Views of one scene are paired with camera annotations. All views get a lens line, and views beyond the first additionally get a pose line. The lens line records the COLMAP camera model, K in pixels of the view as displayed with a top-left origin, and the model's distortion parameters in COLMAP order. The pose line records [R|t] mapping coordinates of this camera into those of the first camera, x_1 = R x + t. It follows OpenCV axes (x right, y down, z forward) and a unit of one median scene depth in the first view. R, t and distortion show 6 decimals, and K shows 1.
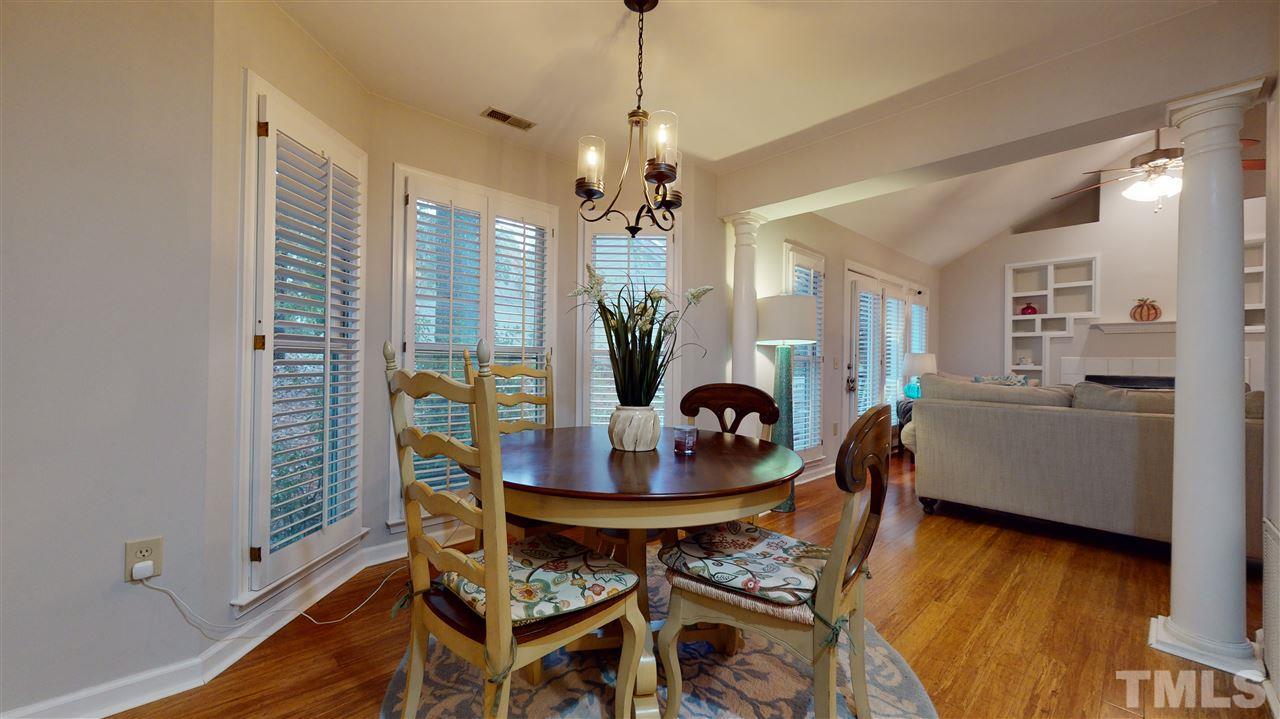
lens RADIAL K [[474.2, 0, 641.9], [0, 474.2, 360.5], [0, 0, 1]] dist [0.005964, 0.000149]
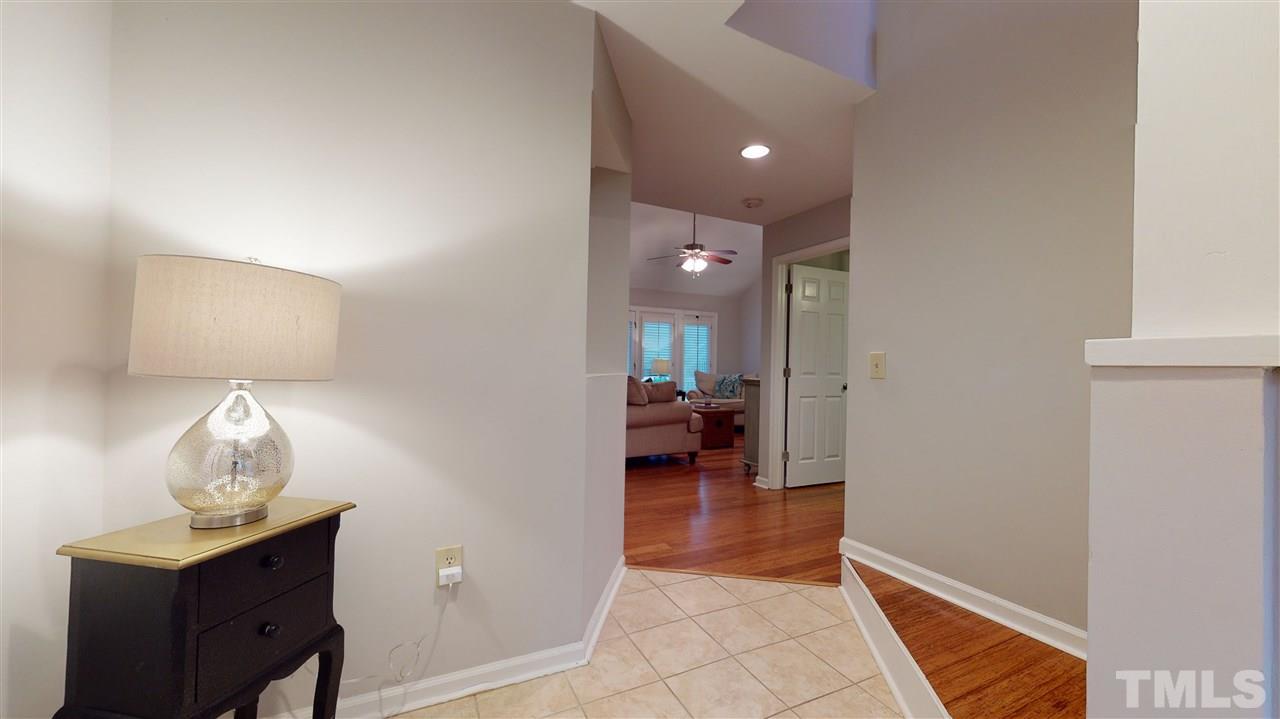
lens RADIAL K [[474.2, 0, 641.9], [0, 474.2, 360.5], [0, 0, 1]] dist [0.005964, 0.000149]
pose [[0.960689, 0.006295, -0.277557, 0.851681], [-0.009309, 0.999911, -0.009544, 0.005664], [0.277472, 0.011752, 0.960662, -0.447707]]
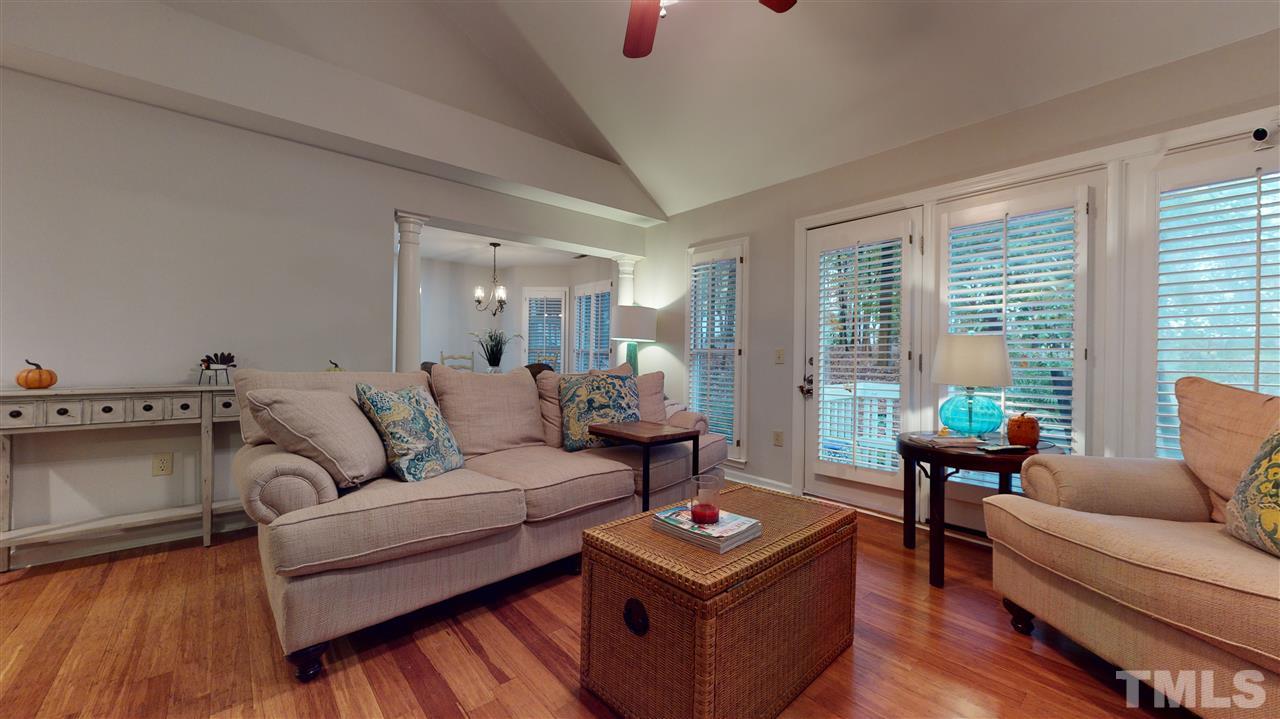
lens RADIAL K [[474.2, 0, 641.9], [0, 474.2, 360.5], [0, 0, 1]] dist [0.005964, 0.000149]
pose [[-0.035771, -0.001171, -0.999359, 0.950625], [-0.007375, 0.999972, -0.000907, 0.011899], [0.999333, 0.007338, -0.035779, 0.619175]]
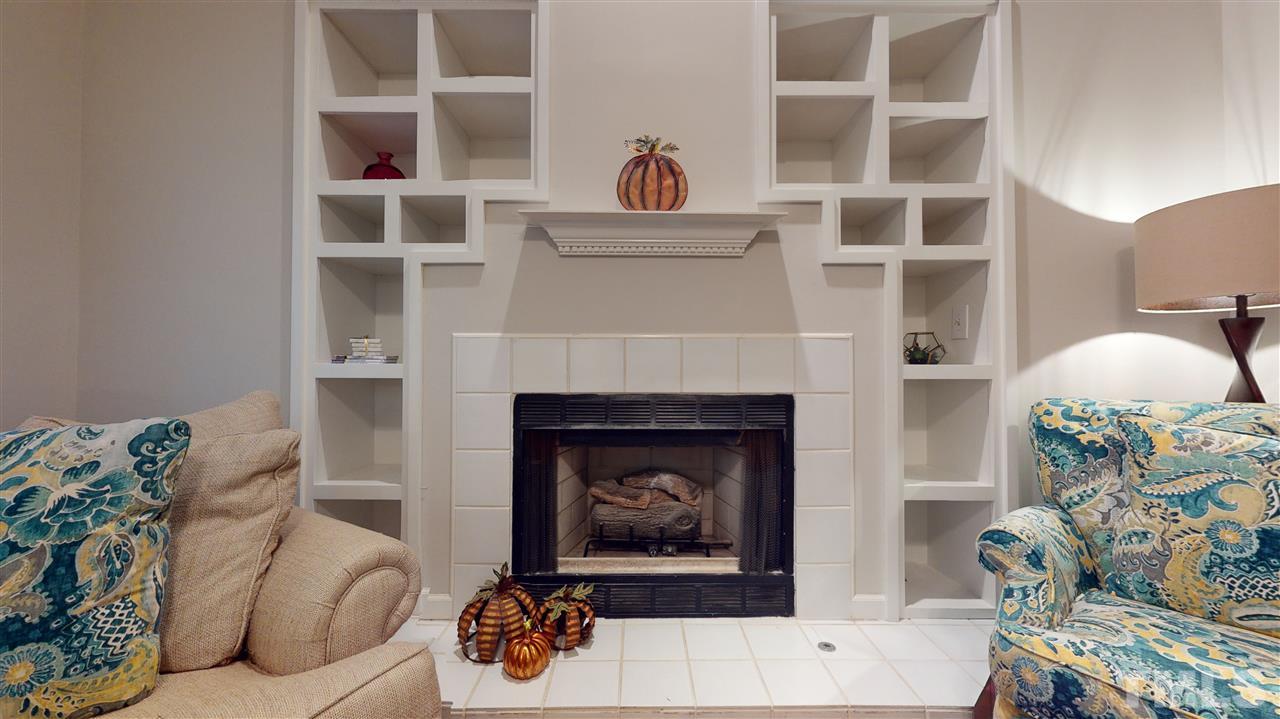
lens RADIAL K [[474.2, 0, 641.9], [0, 474.2, 360.5], [0, 0, 1]] dist [0.005964, 0.000149]
pose [[0.678133, 0.002146, 0.734936, 0.739587], [0.004289, 0.999967, -0.006877, 0.012044], [-0.734927, 0.007816, 0.678101, 0.715139]]
